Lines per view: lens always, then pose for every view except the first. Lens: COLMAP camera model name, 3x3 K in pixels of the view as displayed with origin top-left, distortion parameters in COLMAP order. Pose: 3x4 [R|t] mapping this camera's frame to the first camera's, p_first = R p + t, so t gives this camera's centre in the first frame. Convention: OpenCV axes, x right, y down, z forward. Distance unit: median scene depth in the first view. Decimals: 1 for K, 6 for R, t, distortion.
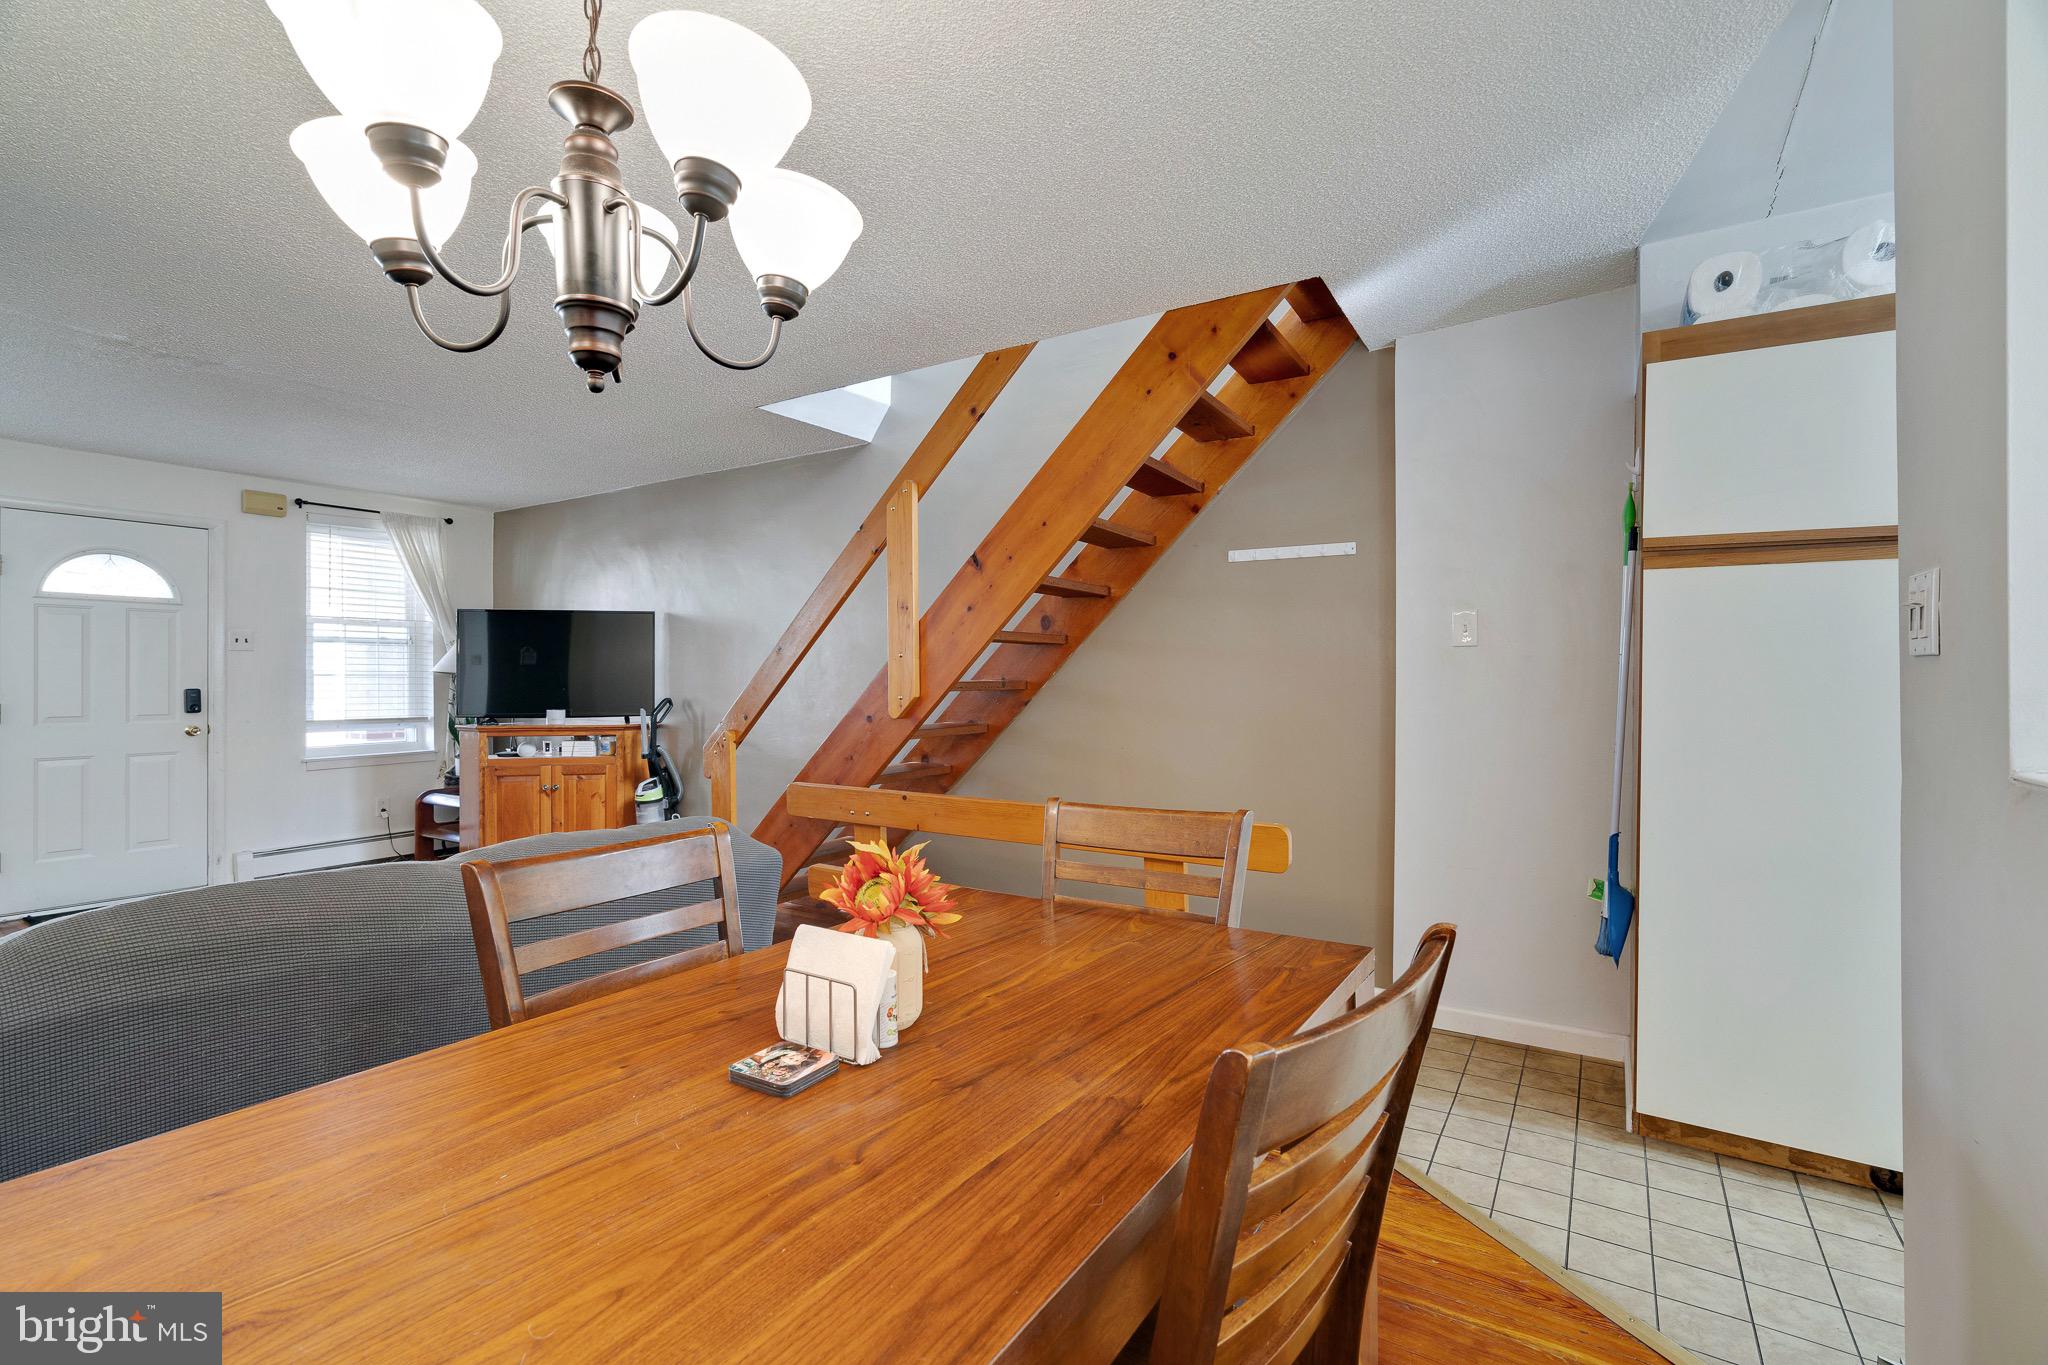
lens RADIAL K [[918.3, 0, 1015.4], [0, 918.3, 676.9], [0, 0, 1]] dist [-0.007046, 0.002594]
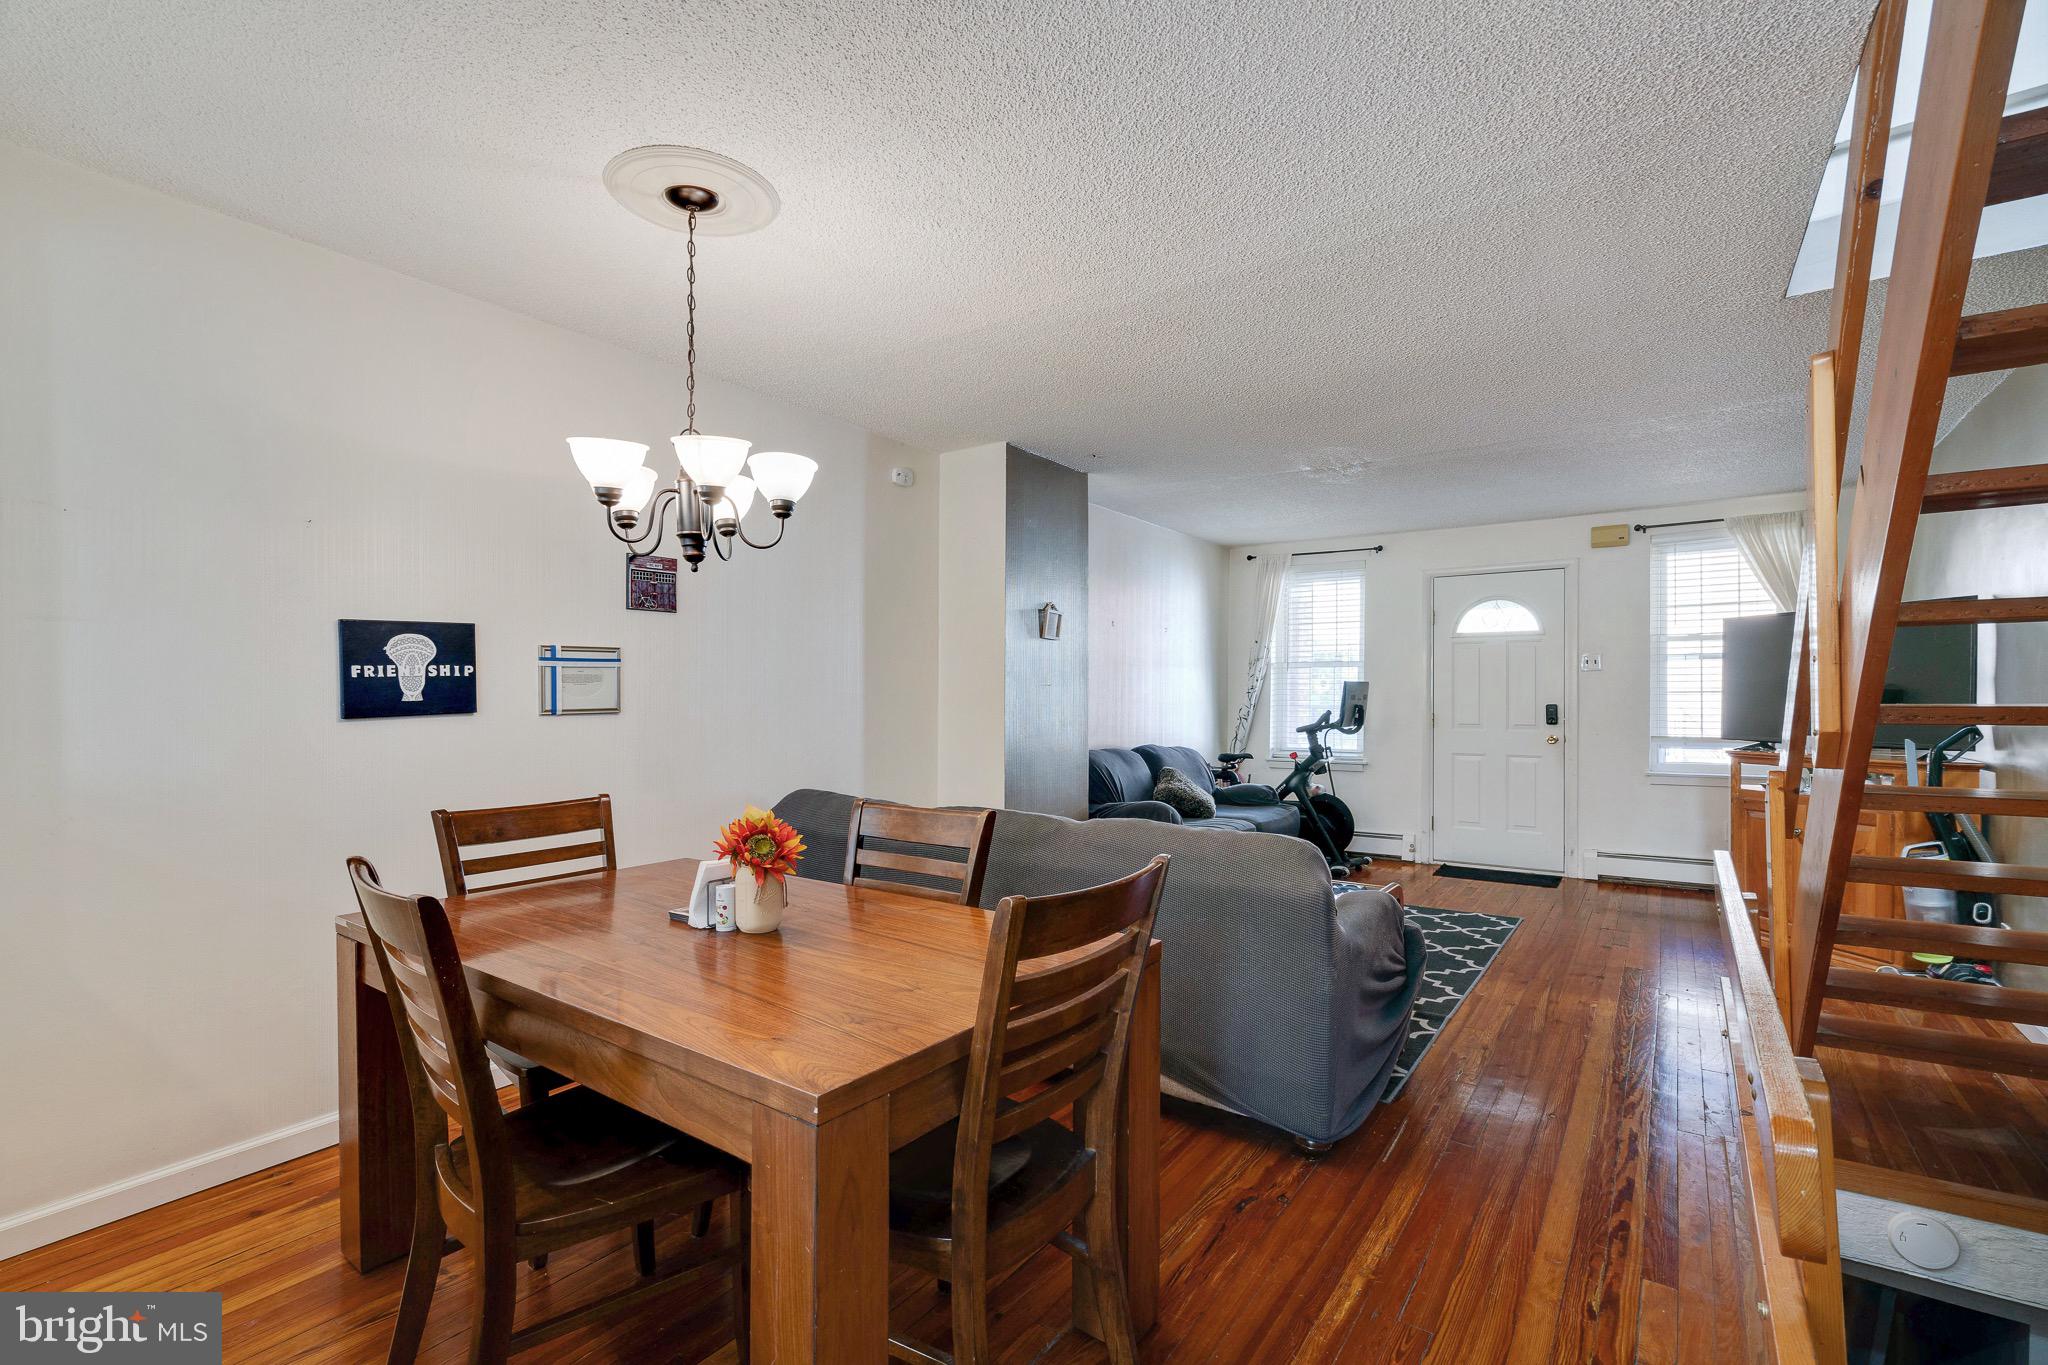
lens RADIAL K [[918.3, 0, 1017.7], [0, 918.3, 696.8], [0, 0, 1]] dist [-0.007046, 0.002594]
pose [[-0.050412, 0.002021, -0.998726, 0.318284], [0.004782, 0.999987, 0.001782, -0.002406], [0.998717, -0.004686, -0.050421, 0.353528]]
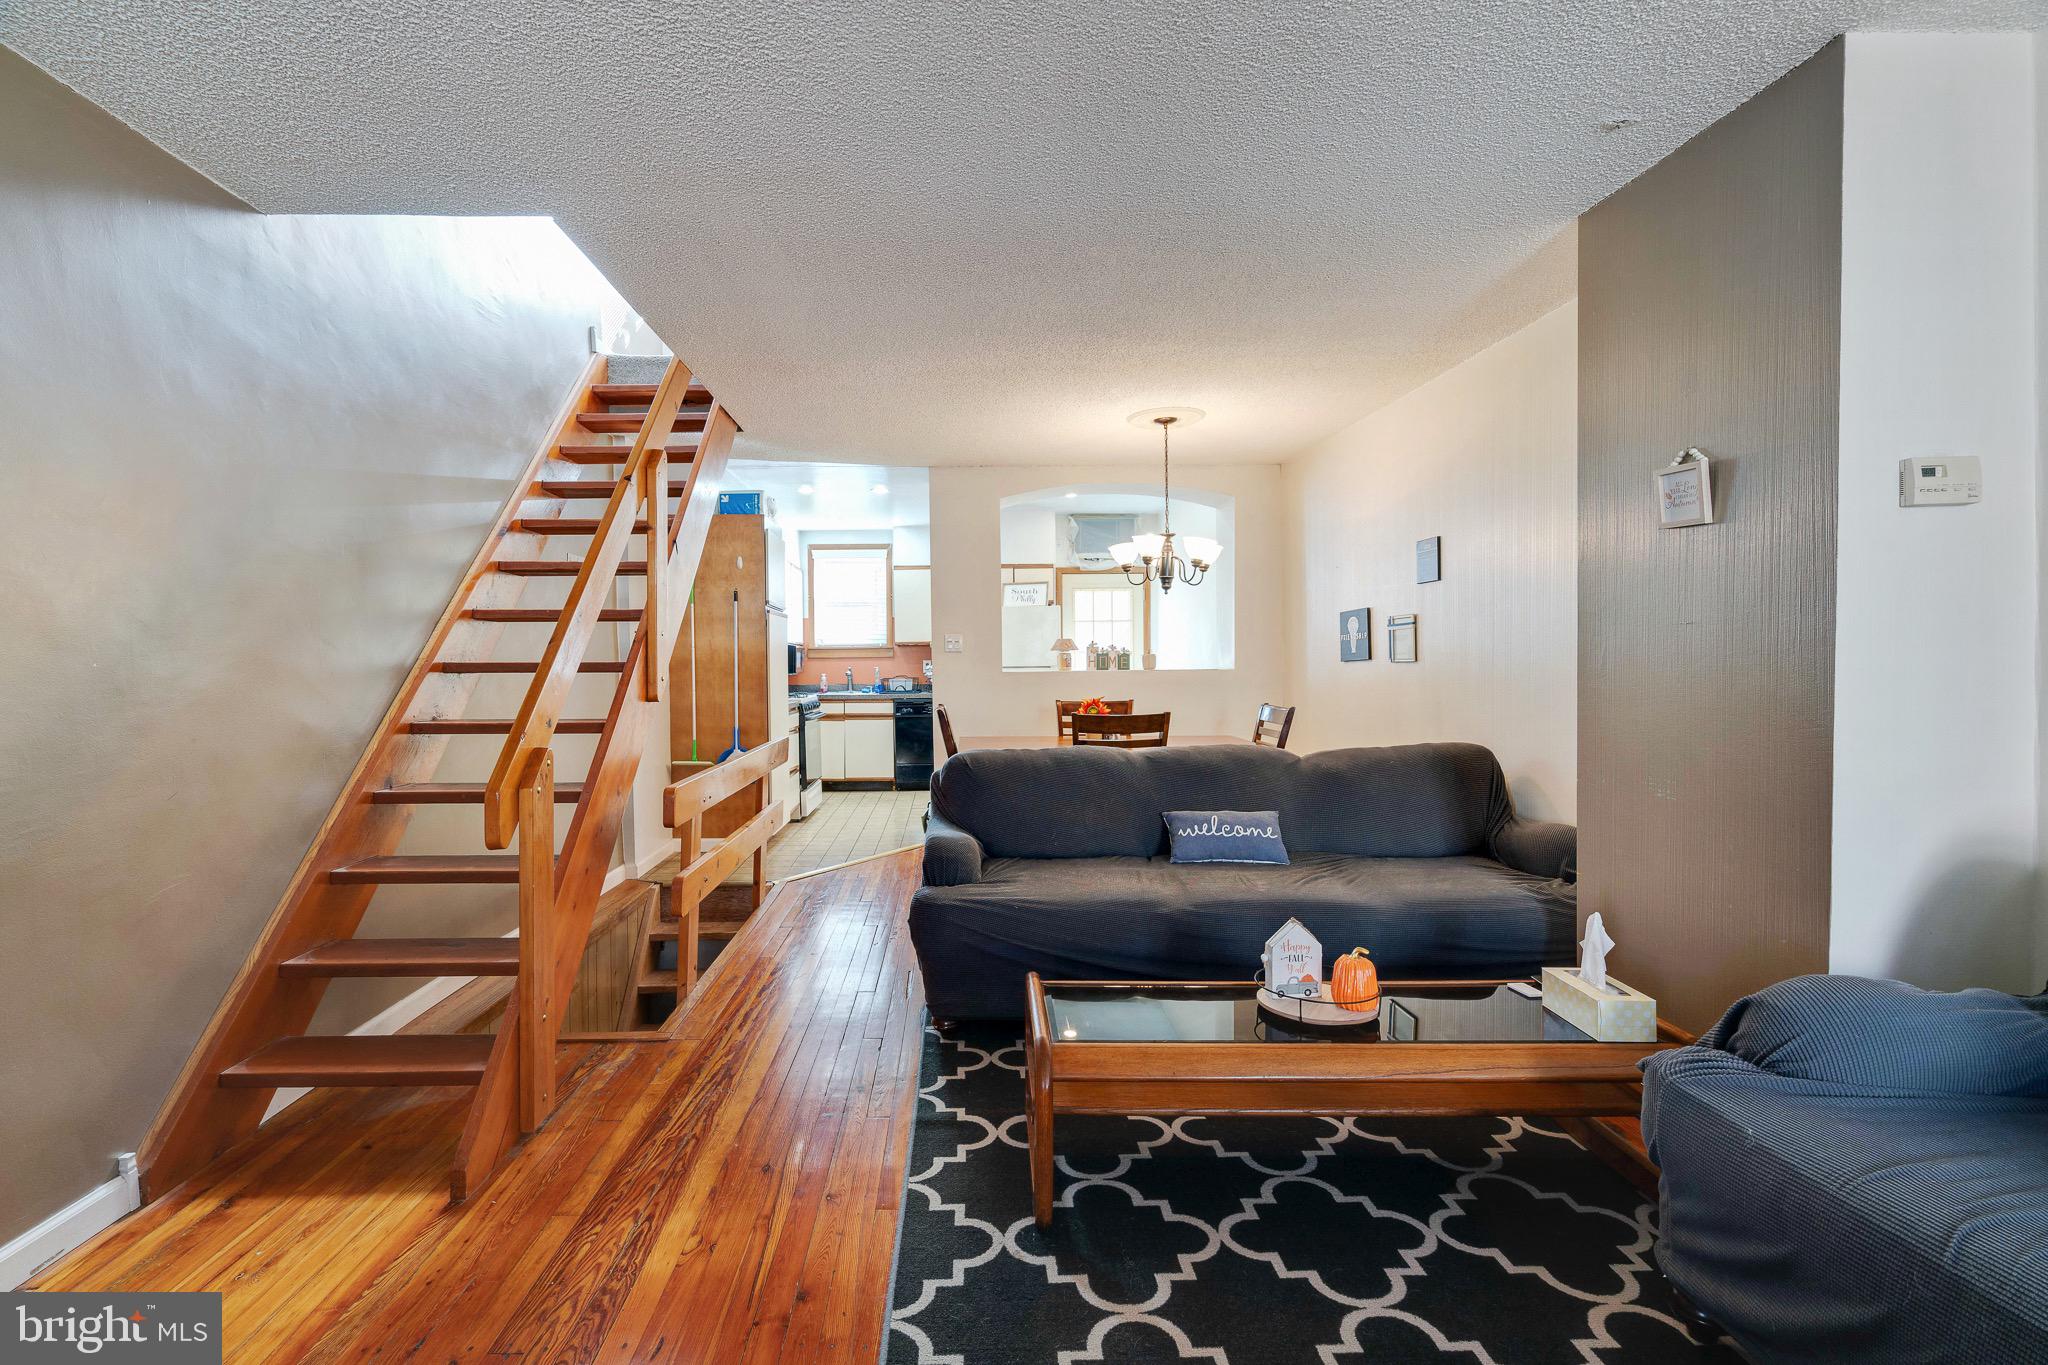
lens RADIAL K [[918.3, 0, 968.6], [0, 918.3, 692.7], [0, 0, 1]] dist [-0.007046, 0.002594]
pose [[-0.553460, -0.028348, 0.832393, -0.723633], [0.005911, 0.999262, 0.037961, 0.002143], [-0.832855, 0.025930, -0.552884, 0.842364]]
